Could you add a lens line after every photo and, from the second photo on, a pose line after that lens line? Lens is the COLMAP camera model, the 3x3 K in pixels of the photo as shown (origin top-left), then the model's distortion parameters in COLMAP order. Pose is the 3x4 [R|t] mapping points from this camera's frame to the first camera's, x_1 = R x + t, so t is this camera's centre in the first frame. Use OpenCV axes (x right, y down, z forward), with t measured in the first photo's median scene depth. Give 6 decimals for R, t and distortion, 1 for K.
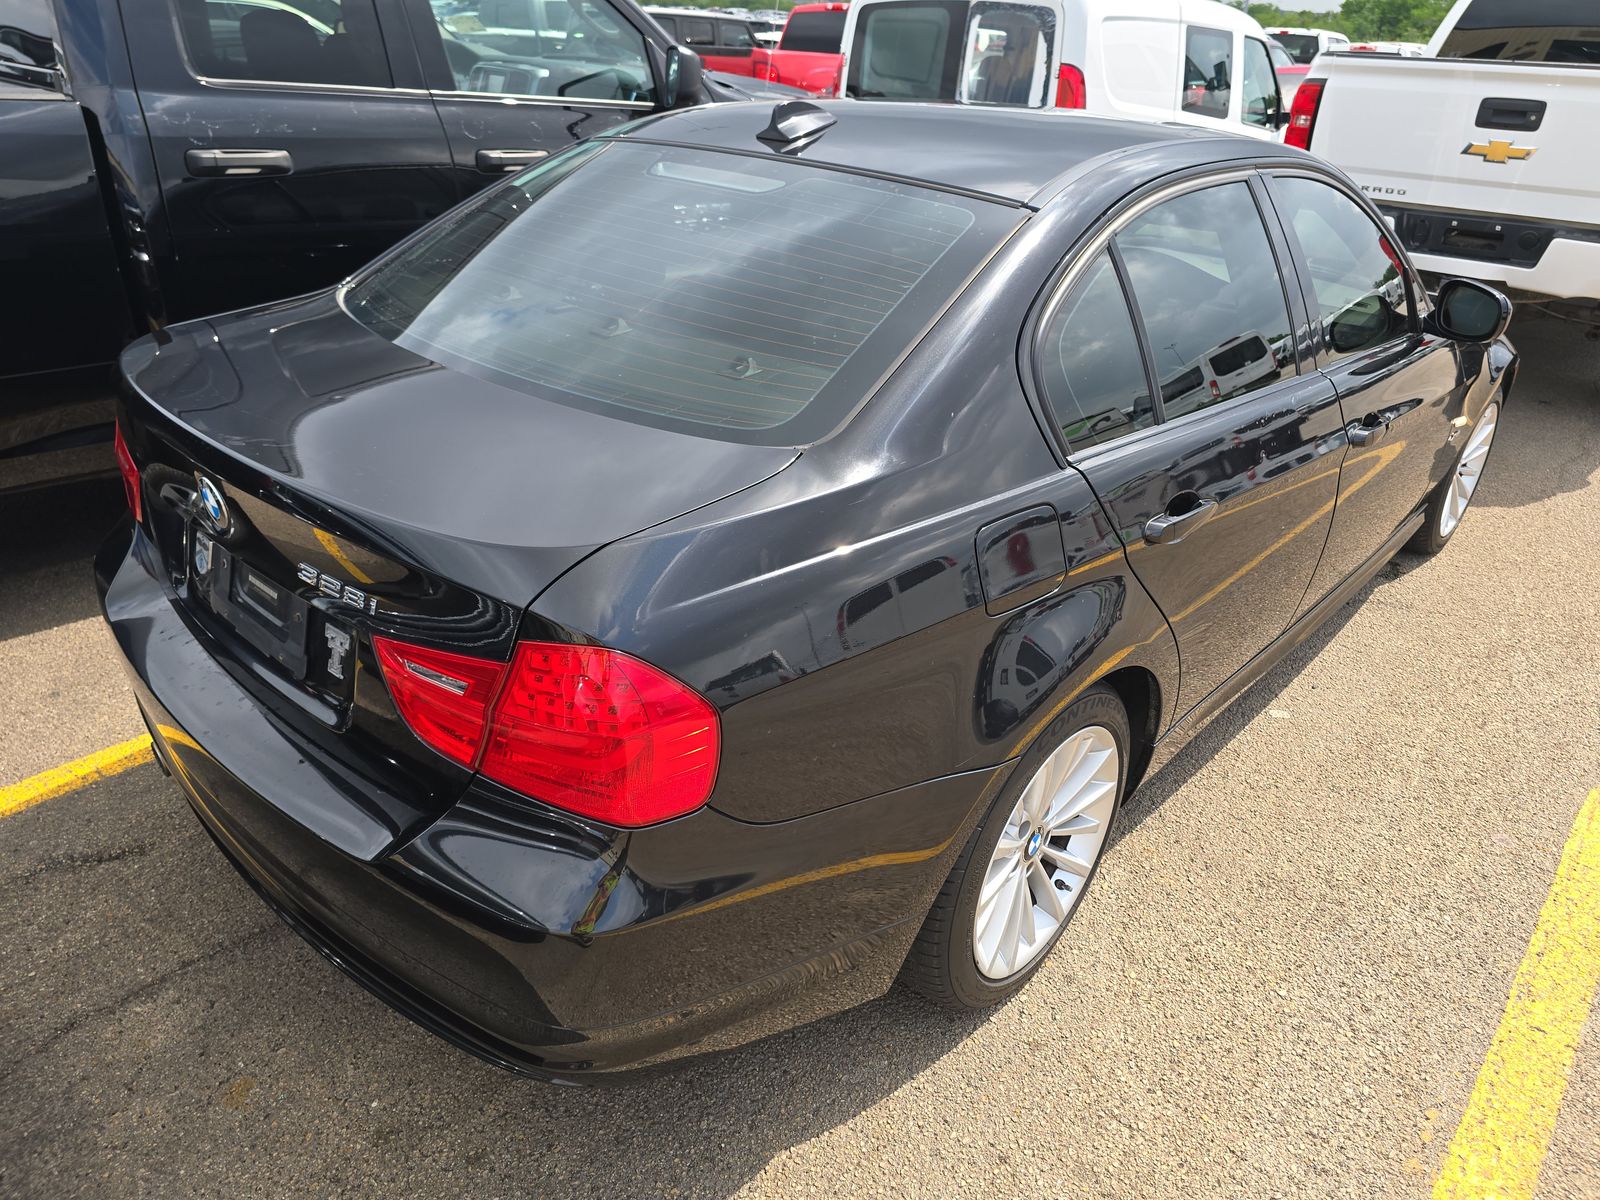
lens RADIAL K [[1072.3, 0, 800.0], [0, 1072.3, 600.0], [0, 0, 1]] dist [0.004646, -0.057719]
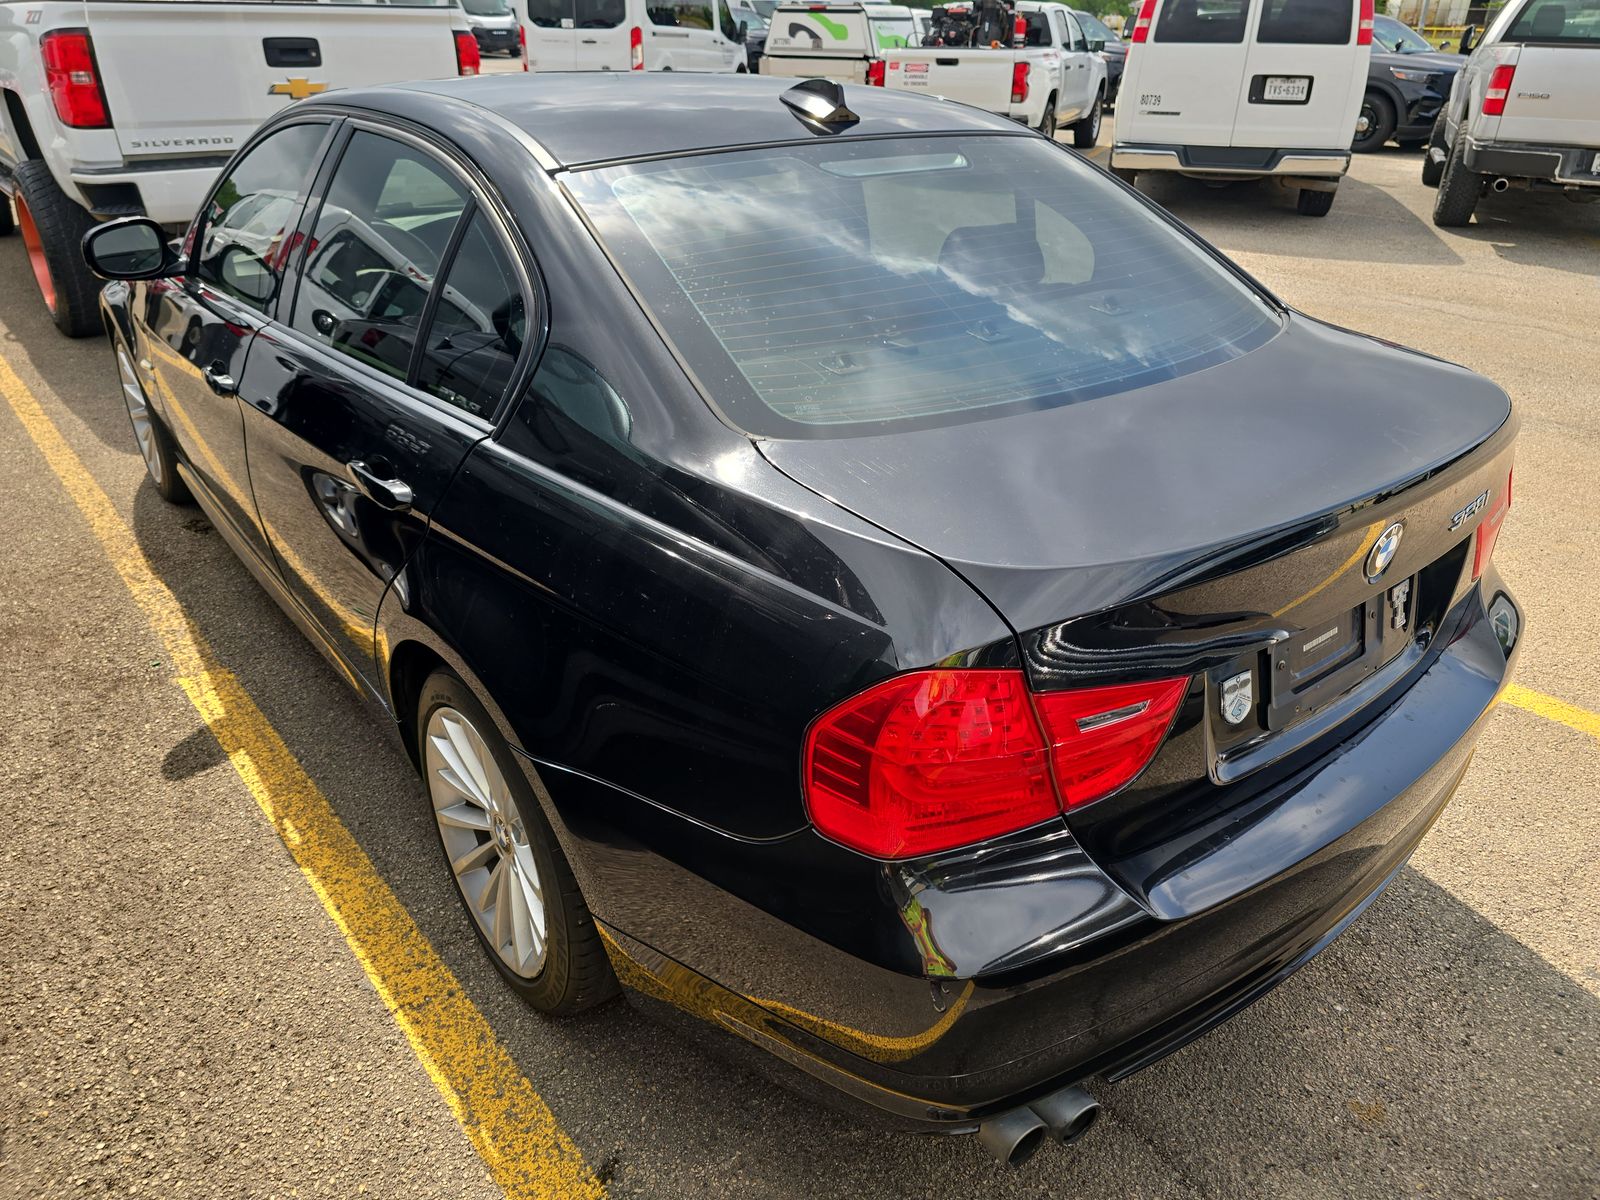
lens RADIAL K [[1072.3, 0, 800.0], [0, 1072.3, 600.0], [0, 0, 1]] dist [0.004646, -0.057719]
pose [[0.168870, -0.466388, 0.868312, -0.531267], [0.417259, 0.831956, 0.365711, -0.219696], [-0.892960, 0.300554, 0.335097, 0.422776]]
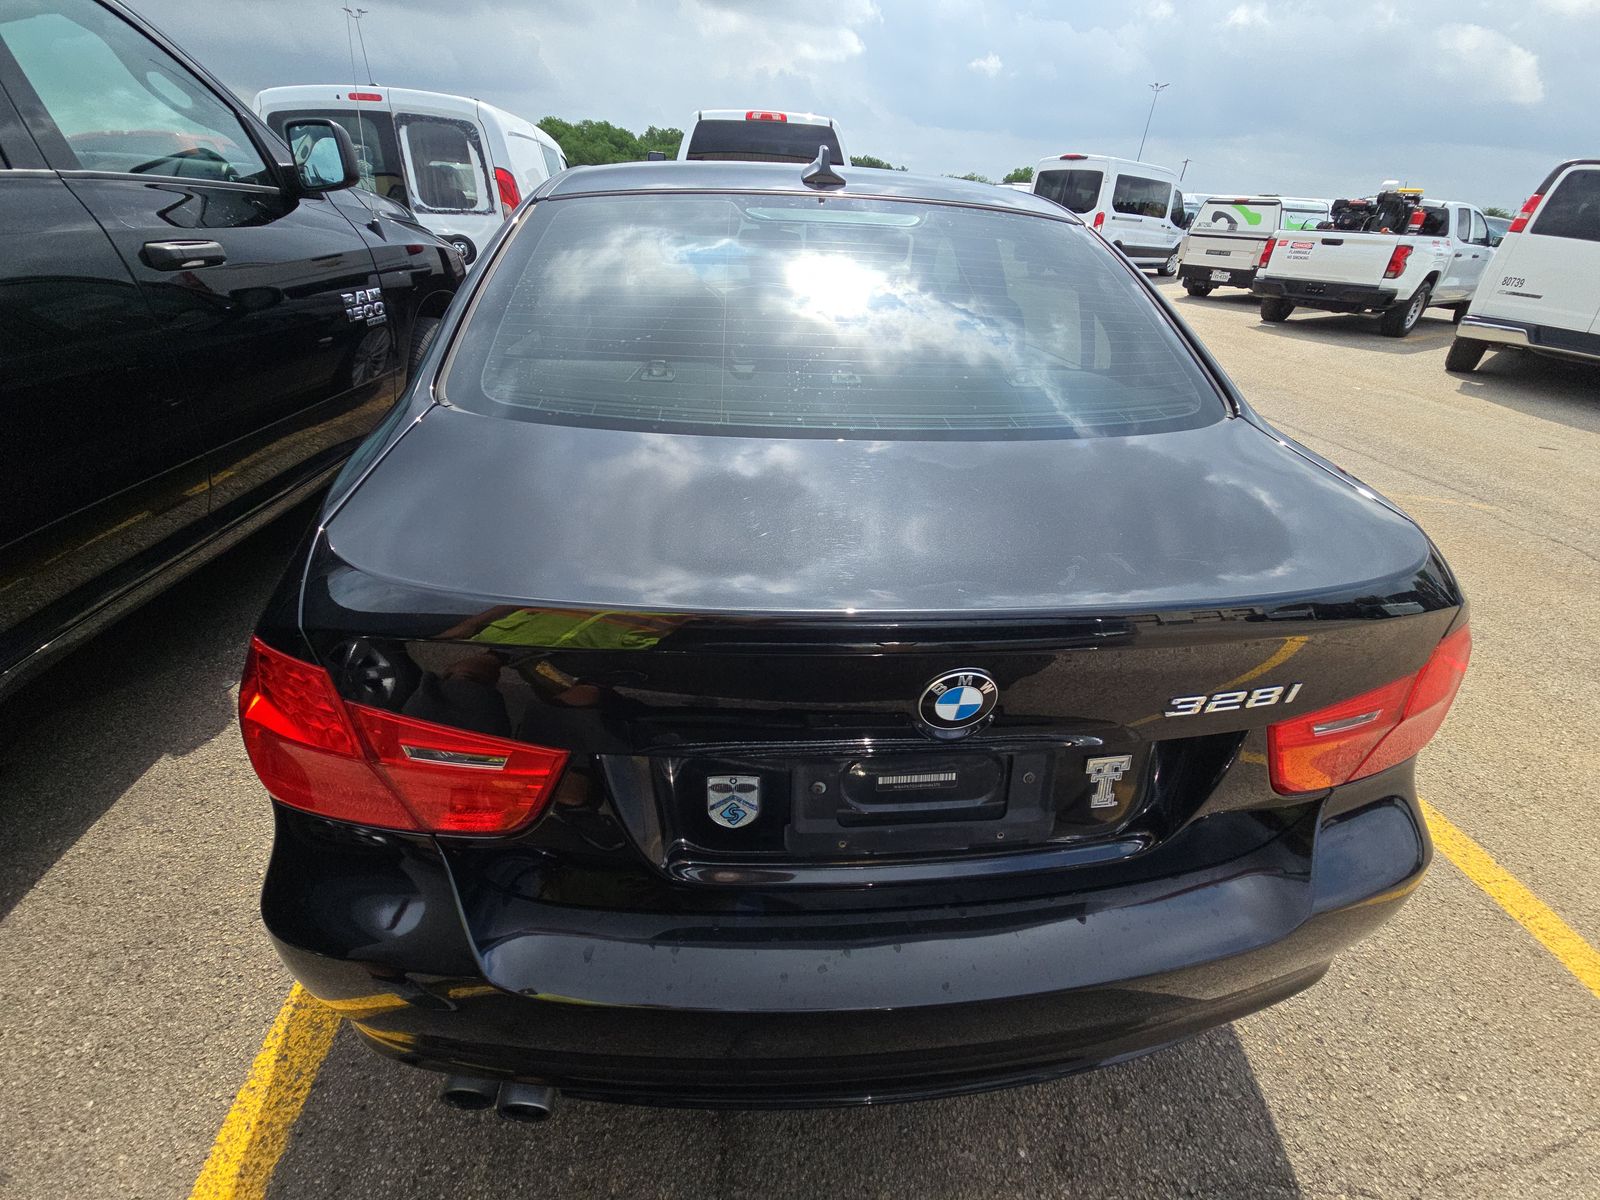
lens RADIAL K [[635.3, 0, 800.8], [0, 635.3, 588.7], [0, 0, 1]] dist [0.010383, -0.016295]
pose [[0.670528, -0.368058, 0.644147, -0.312977], [0.303569, 0.928362, 0.214454, -0.102038], [-0.676933, 0.051746, 0.734223, 0.279385]]
